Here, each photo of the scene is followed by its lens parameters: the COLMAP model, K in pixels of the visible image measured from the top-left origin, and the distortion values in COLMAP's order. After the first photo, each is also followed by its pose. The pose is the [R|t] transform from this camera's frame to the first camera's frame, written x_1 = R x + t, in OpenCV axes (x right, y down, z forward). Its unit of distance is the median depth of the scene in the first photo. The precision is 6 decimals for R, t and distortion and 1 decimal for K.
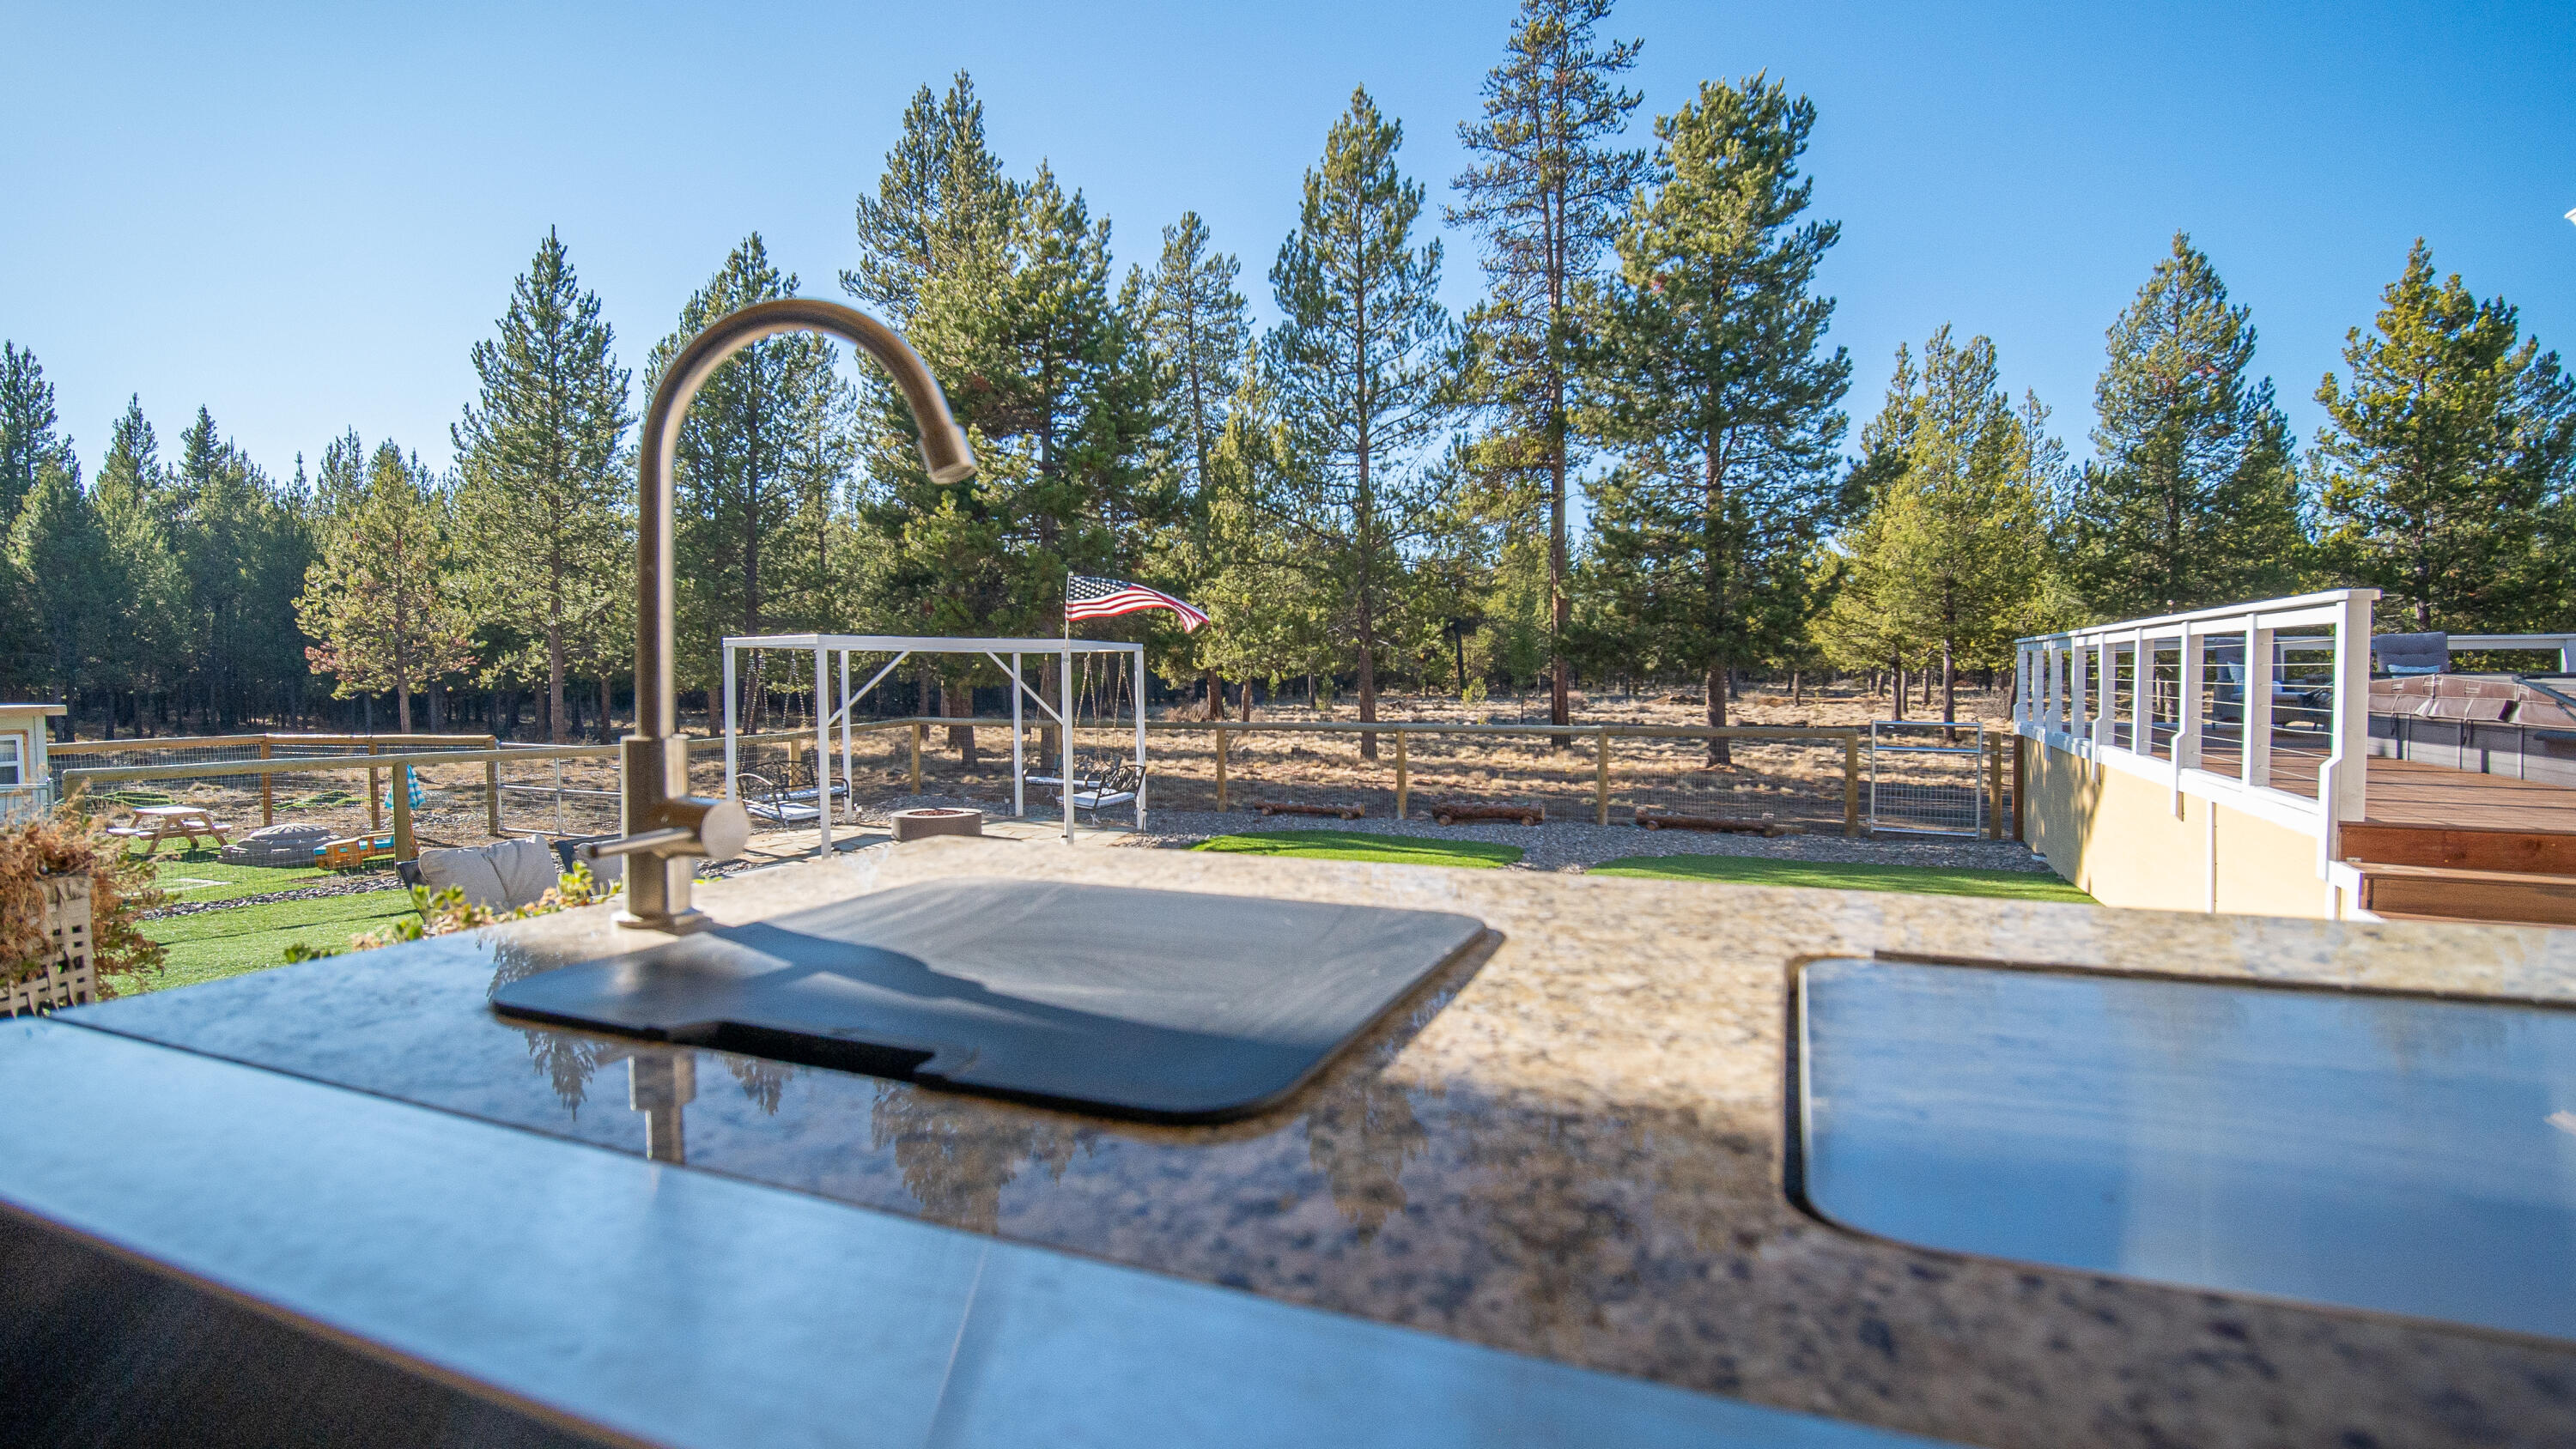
lens RADIAL K [[1192.3, 0, 1281.5], [0, 1192.3, 705.0], [0, 0, 1]] dist [-0.014793, -0.003844]
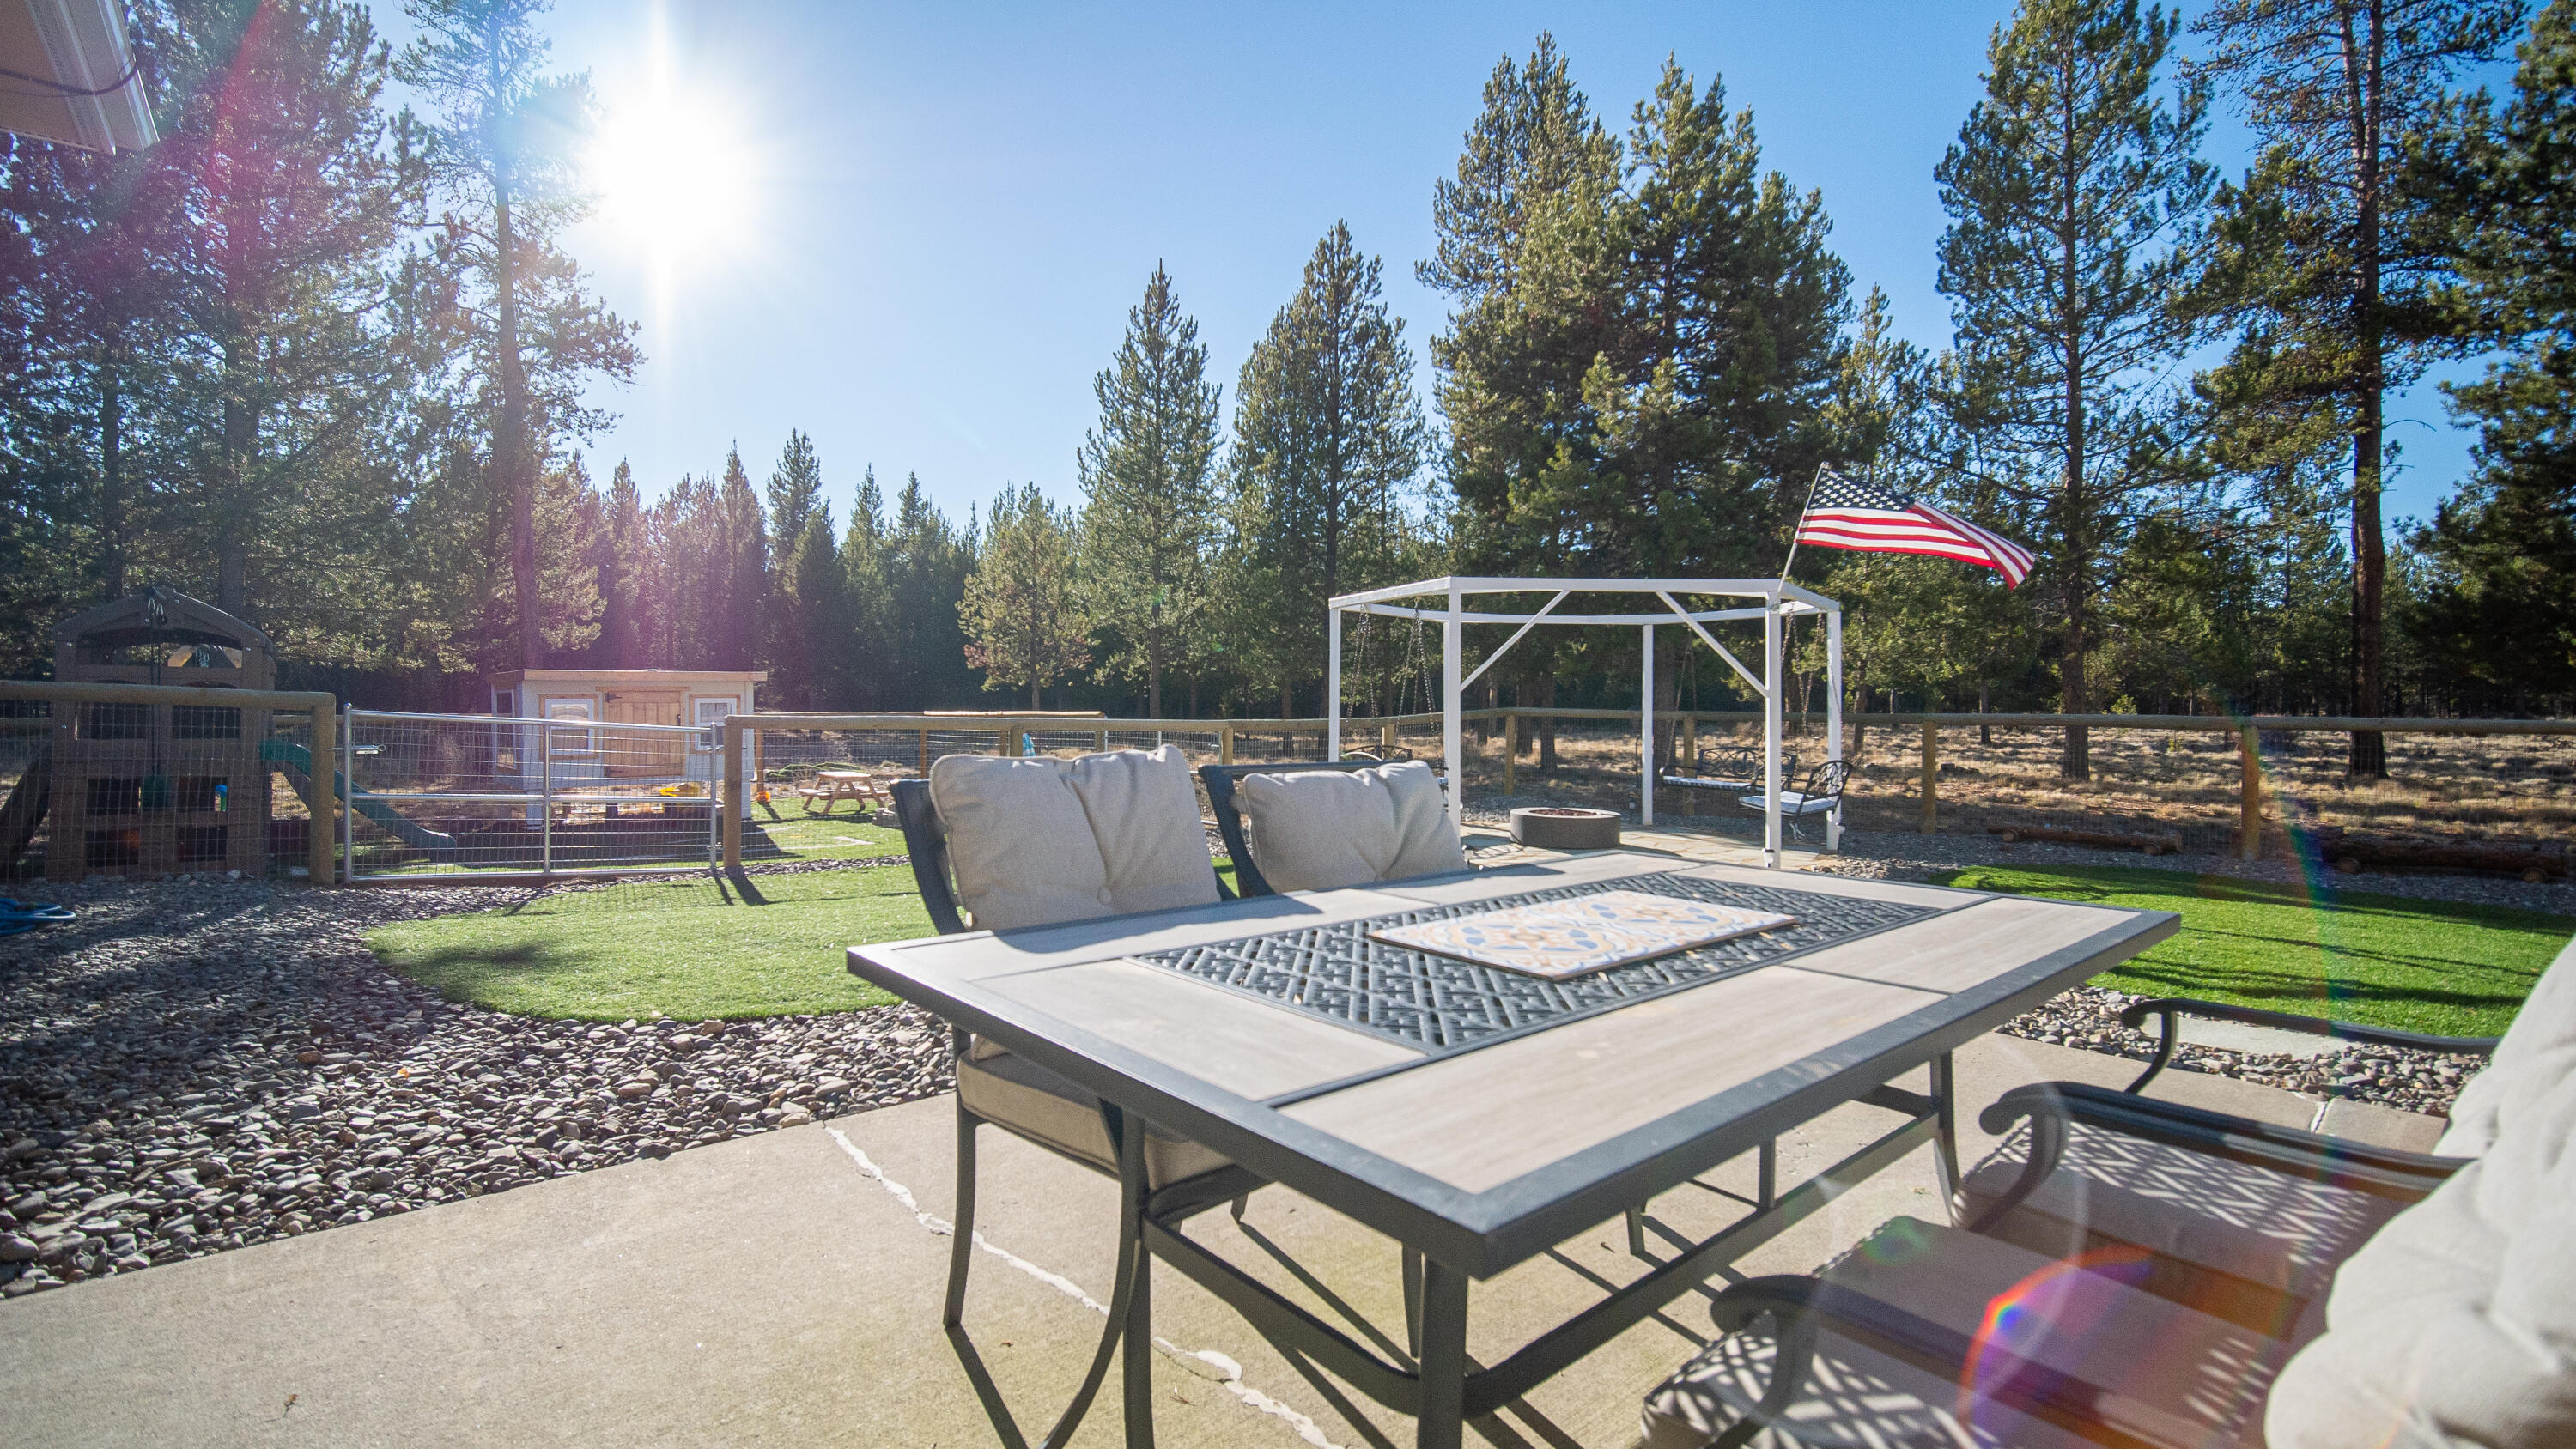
lens RADIAL K [[1138.5, 0, 1284.0], [0, 1138.5, 705.5], [0, 0, 1]] dist [-0.020103, 0.000622]
pose [[0.908112, 0.013174, -0.418521, -0.078282], [-0.022329, 0.999606, -0.016983, 0.019532], [0.418132, 0.024768, 0.908048, 0.120438]]
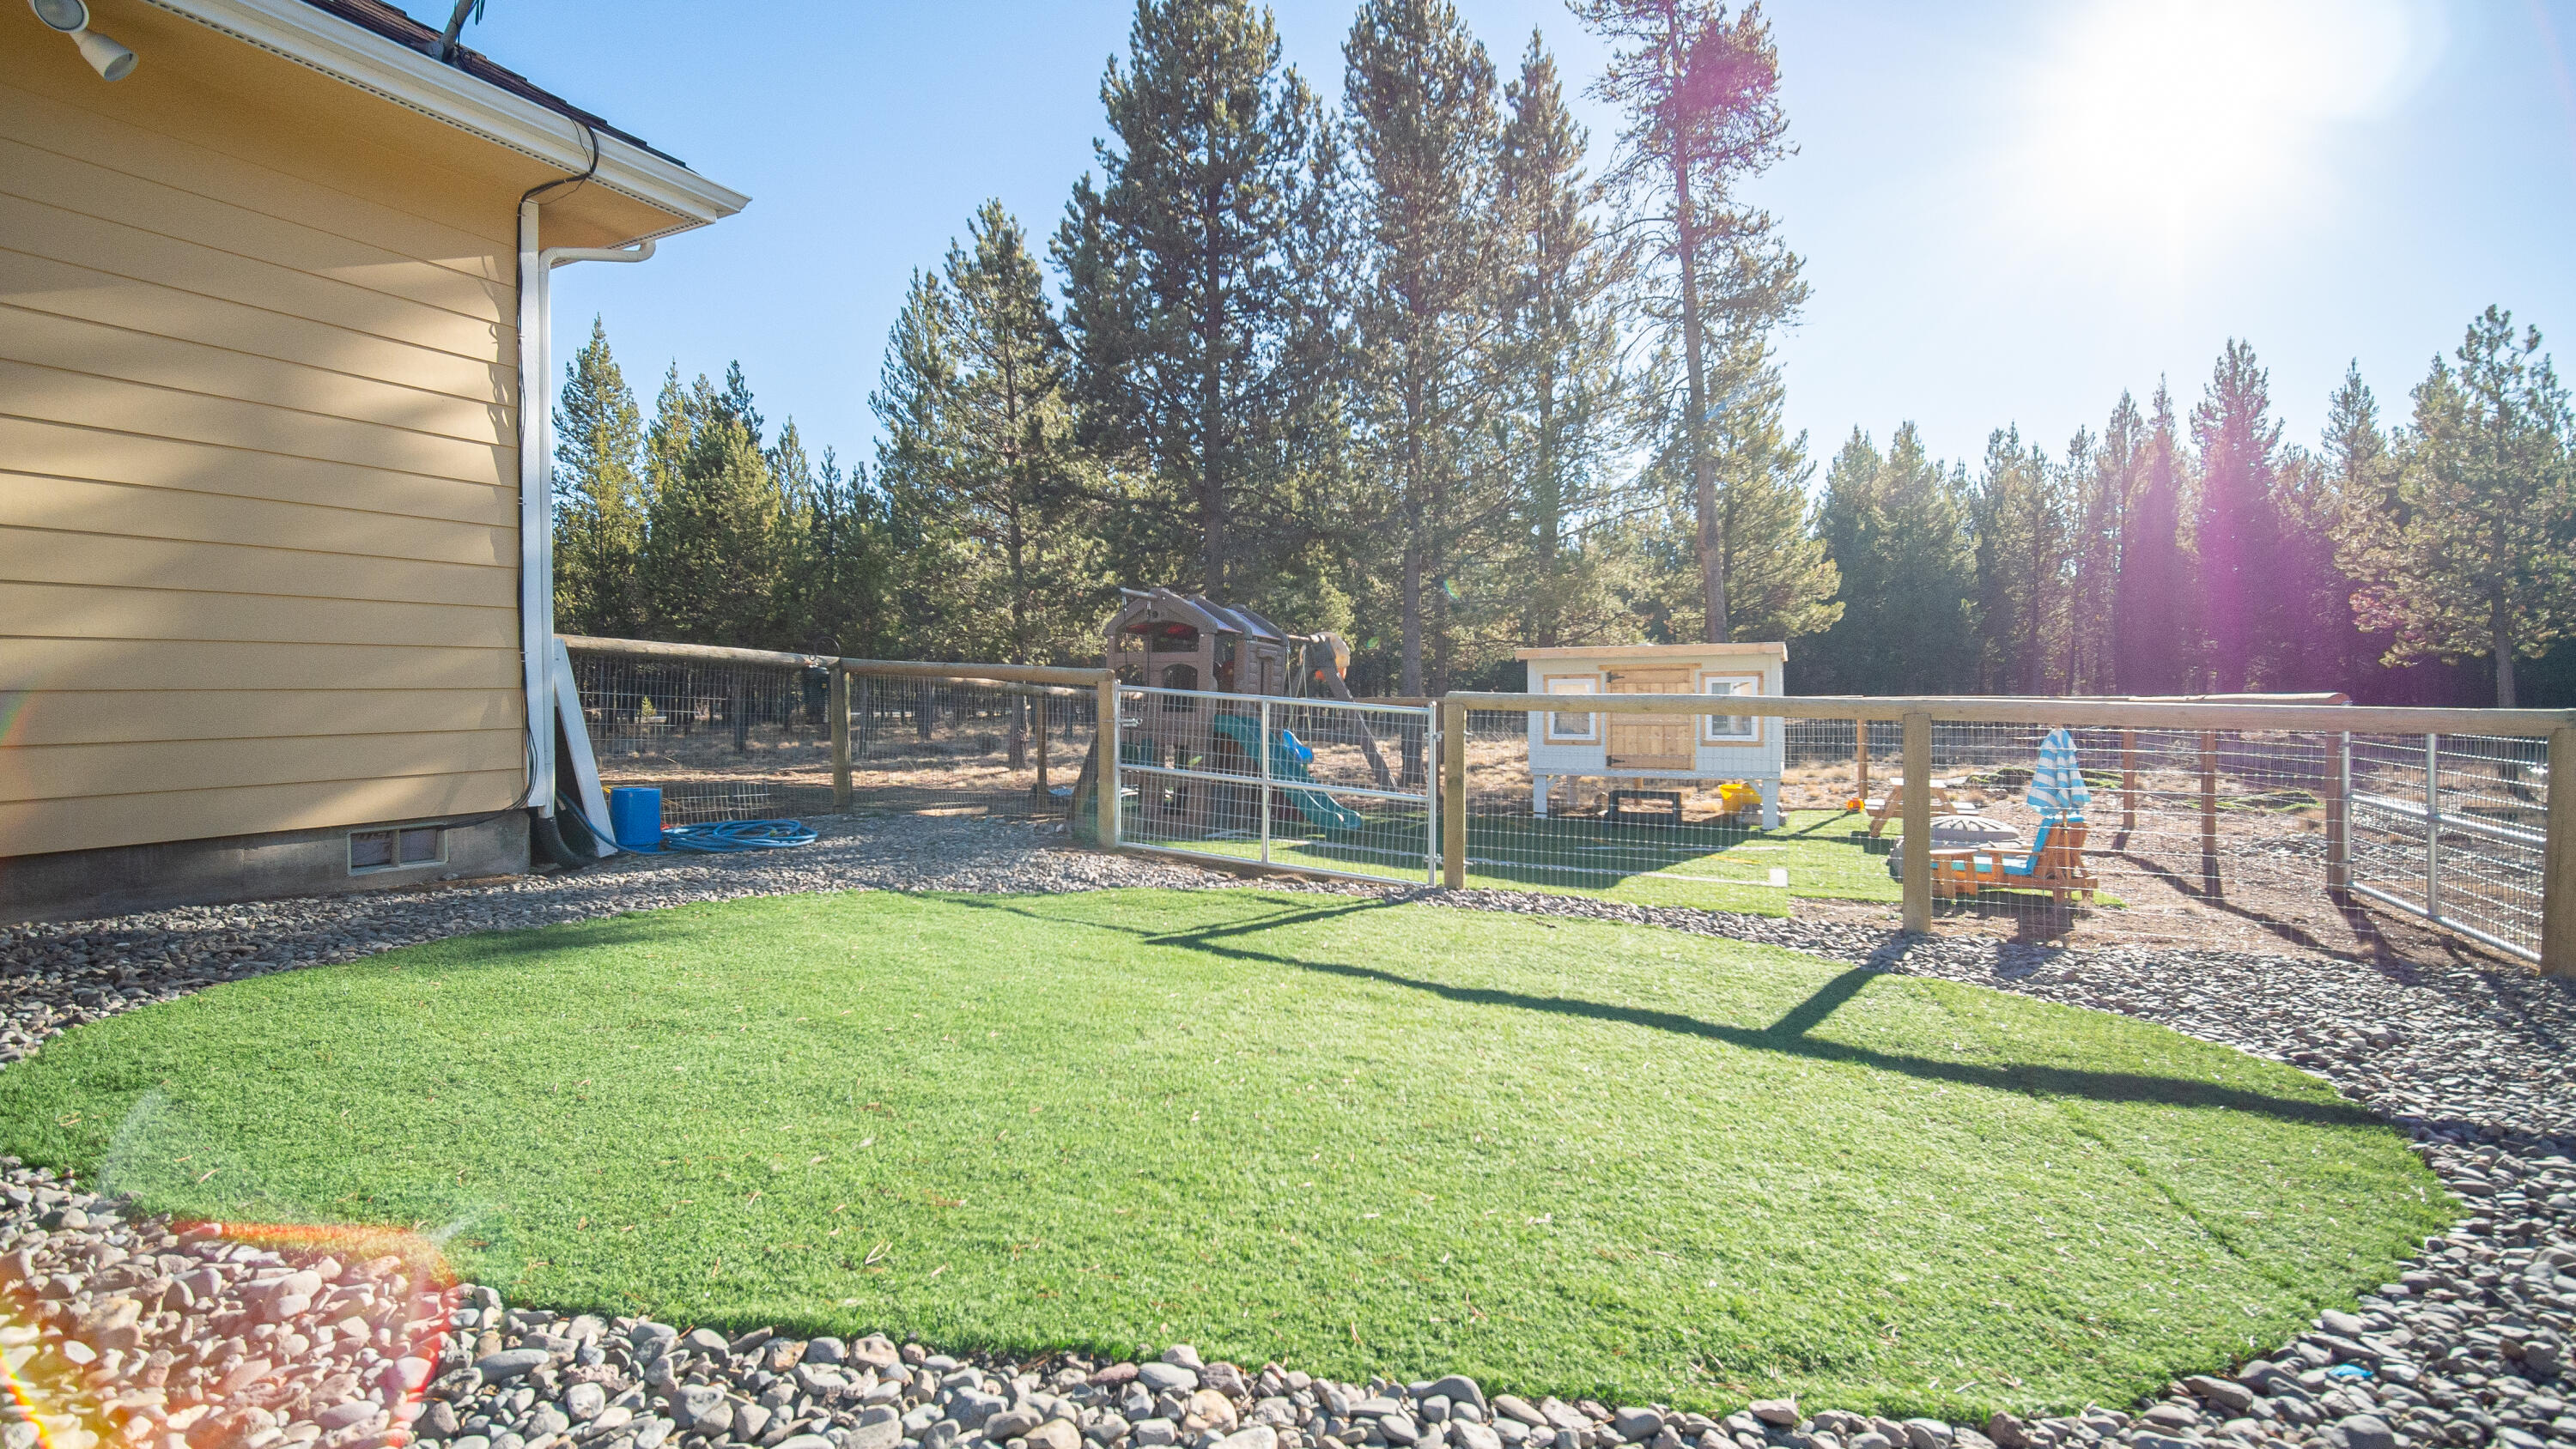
lens RADIAL K [[1154.8, 0, 1280.9], [0, 1154.8, 708.7], [0, 0, 1]] dist [-0.017472, -0.001091]
pose [[-0.023926, 0.025106, -0.999398, -0.101864], [-0.026042, 0.999330, 0.025727, 0.018173], [0.999374, 0.026642, -0.023257, 0.328864]]
